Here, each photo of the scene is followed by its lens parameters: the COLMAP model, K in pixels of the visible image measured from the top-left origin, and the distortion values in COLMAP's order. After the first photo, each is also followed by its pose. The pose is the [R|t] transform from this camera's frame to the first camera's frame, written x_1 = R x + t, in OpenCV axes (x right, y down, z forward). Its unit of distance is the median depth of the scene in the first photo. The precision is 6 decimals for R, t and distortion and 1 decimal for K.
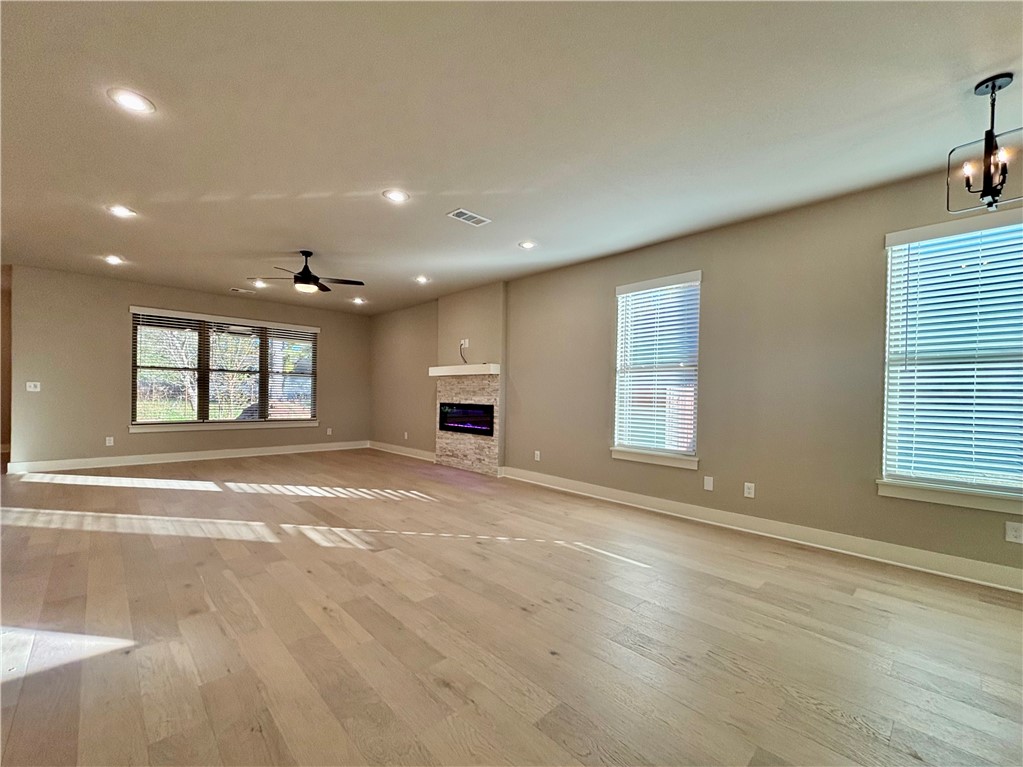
lens RADIAL K [[421.8, 0, 512.4], [0, 421.8, 399.0], [0, 0, 1]] dist [-0.001109, -0.000294]
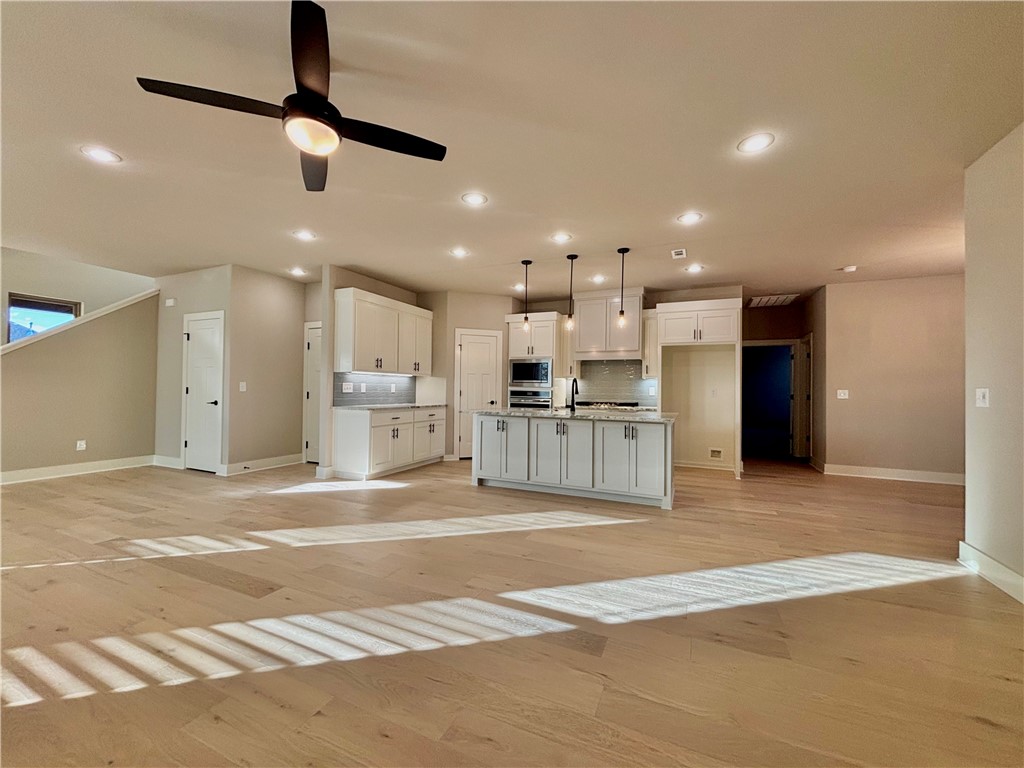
lens RADIAL K [[411.3, 0, 514.6], [0, 411.3, 383.7], [0, 0, 1]] dist [0.009726, 0.000014]
pose [[-0.930280, -0.034812, -0.365195, -0.419752], [-0.034405, 0.999379, -0.007623, -0.021265], [0.365234, 0.005473, -0.930900, 1.167641]]
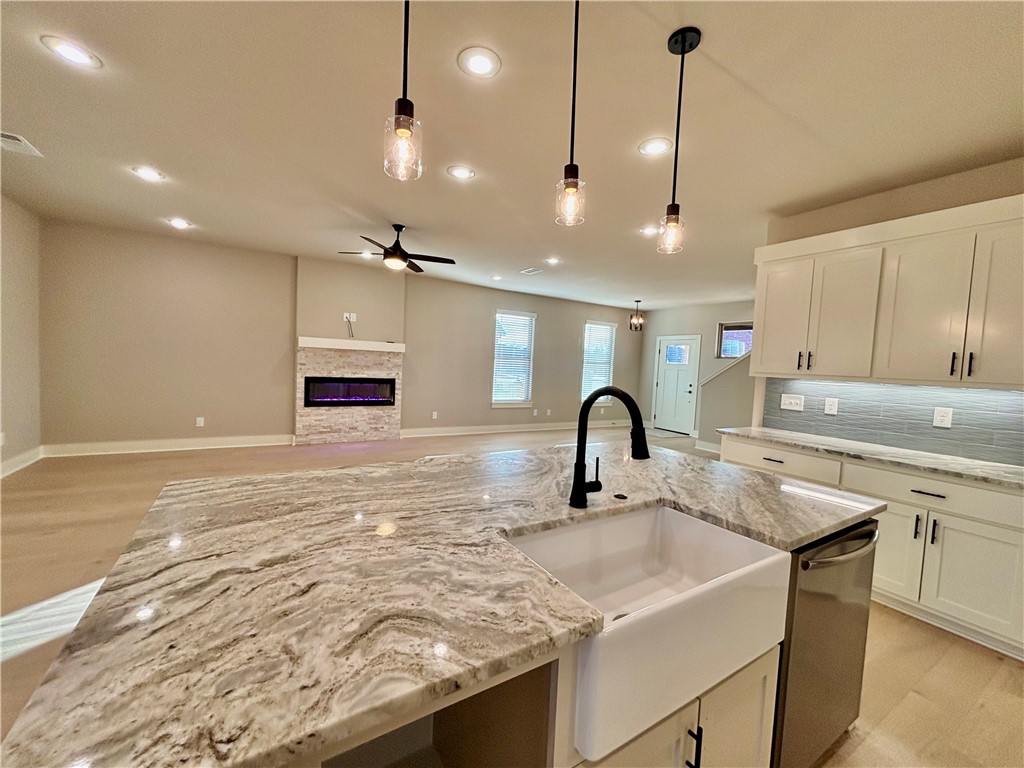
lens RADIAL K [[411.3, 0, 514.6], [0, 411.3, 383.7], [0, 0, 1]] dist [0.009726, 0.000014]
pose [[0.213846, -0.057994, 0.975144, -1.065851], [-0.036108, 0.997085, 0.067217, -0.058650], [-0.976200, -0.049584, 0.211129, 0.435053]]
